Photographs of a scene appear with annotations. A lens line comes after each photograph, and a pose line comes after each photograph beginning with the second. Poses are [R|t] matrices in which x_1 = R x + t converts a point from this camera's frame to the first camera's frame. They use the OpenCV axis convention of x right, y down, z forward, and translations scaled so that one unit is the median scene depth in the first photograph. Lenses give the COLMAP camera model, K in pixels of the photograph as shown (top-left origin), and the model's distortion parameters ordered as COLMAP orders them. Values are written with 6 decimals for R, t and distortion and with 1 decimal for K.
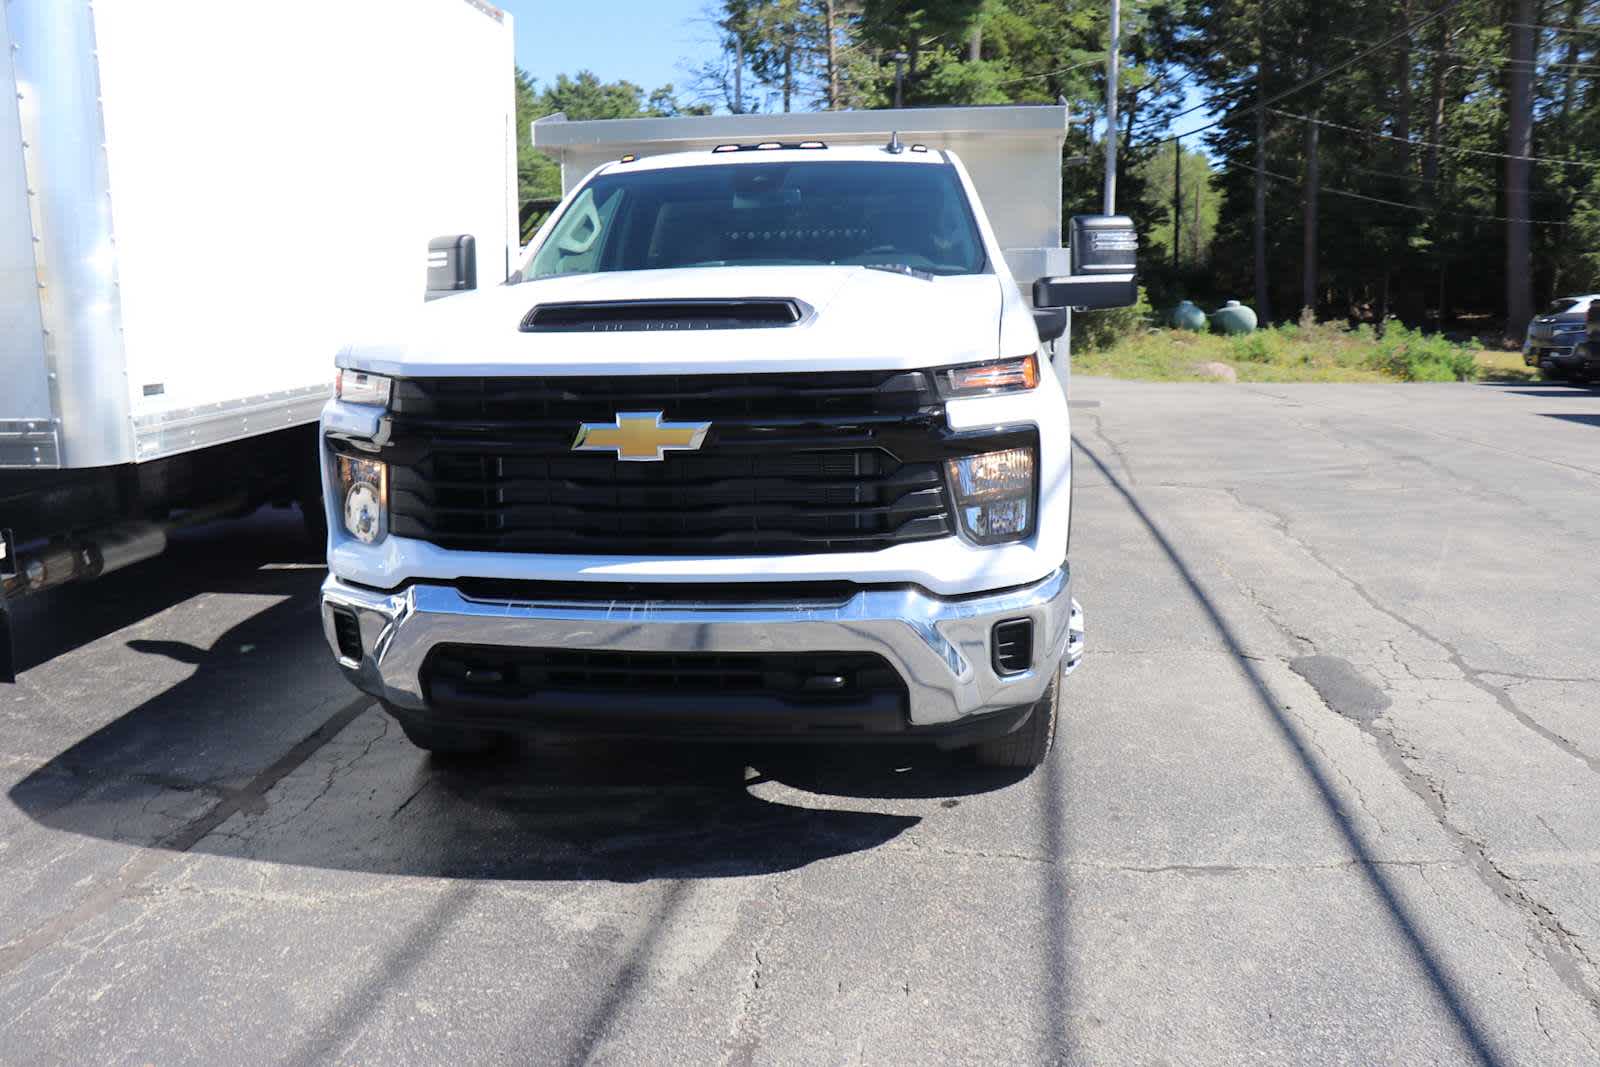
lens RADIAL K [[1396.2, 0, 789.4], [0, 1396.2, 530.2], [0, 0, 1]] dist [-0.021229, 0.010857]
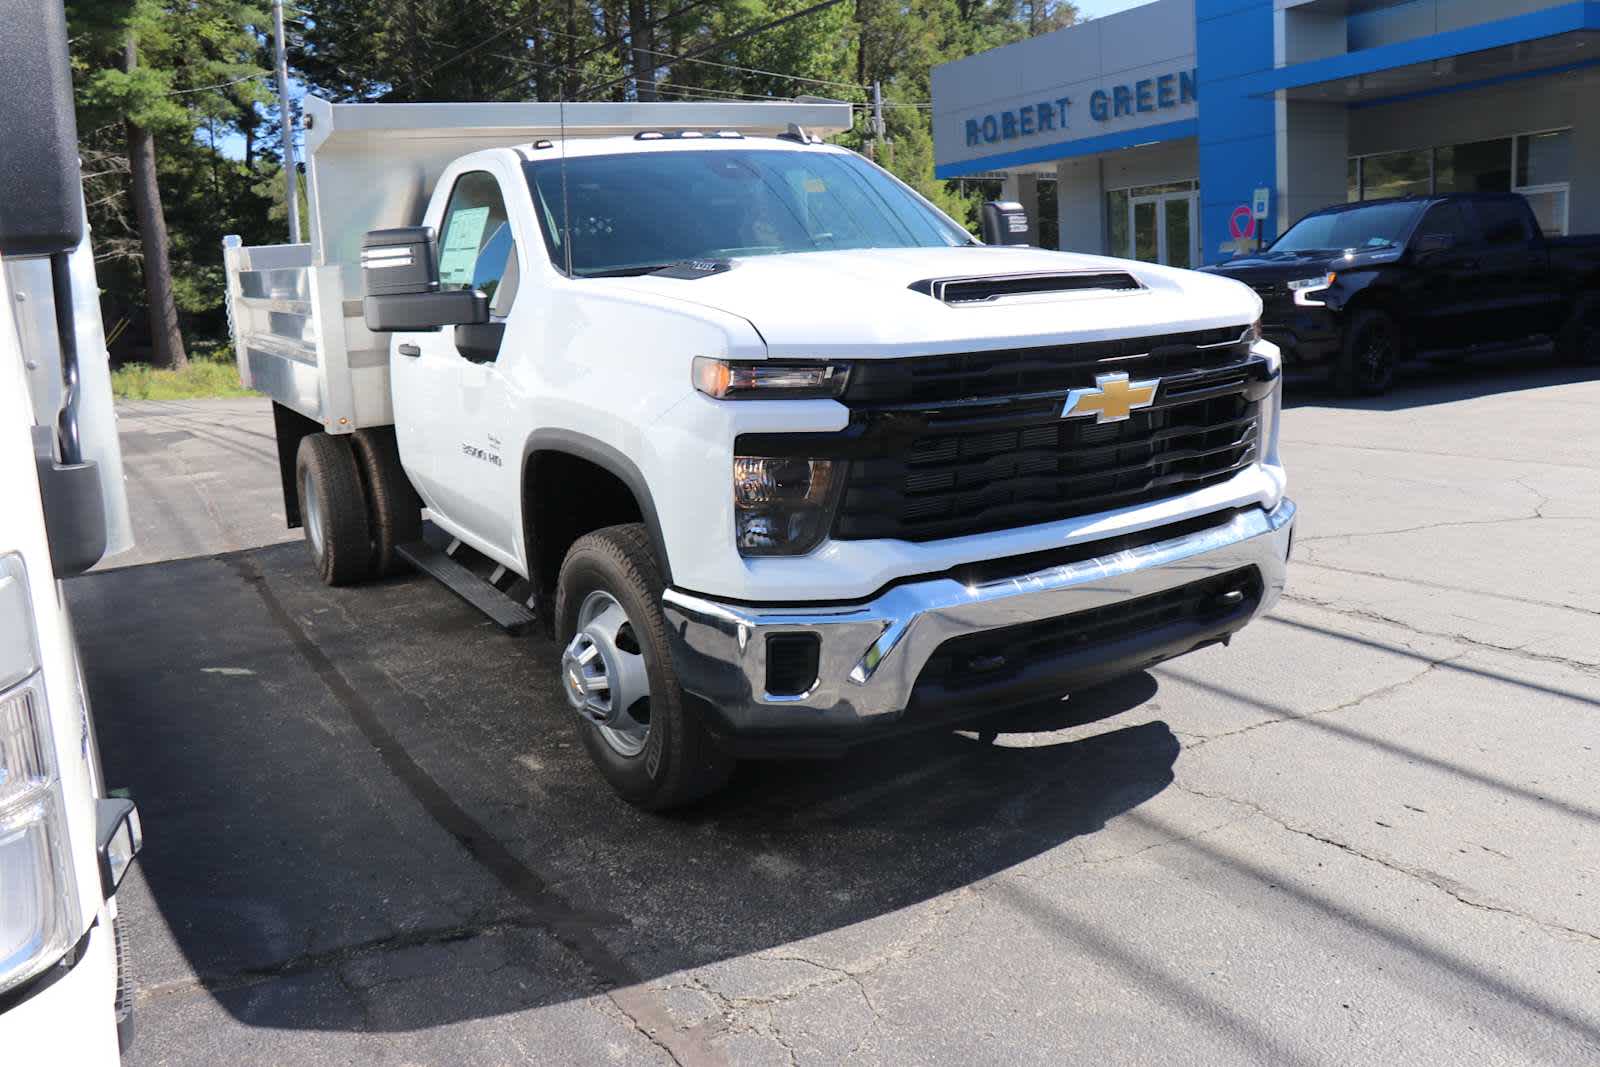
lens RADIAL K [[1396.2, 0, 836.2], [0, 1396.2, 524.9], [0, 0, 1]] dist [-0.021229, 0.010857]
pose [[0.788094, -0.158734, 0.594737, -0.789410], [0.168024, 0.984962, 0.040232, -0.043343], [-0.592179, 0.068223, 0.802913, 0.239979]]
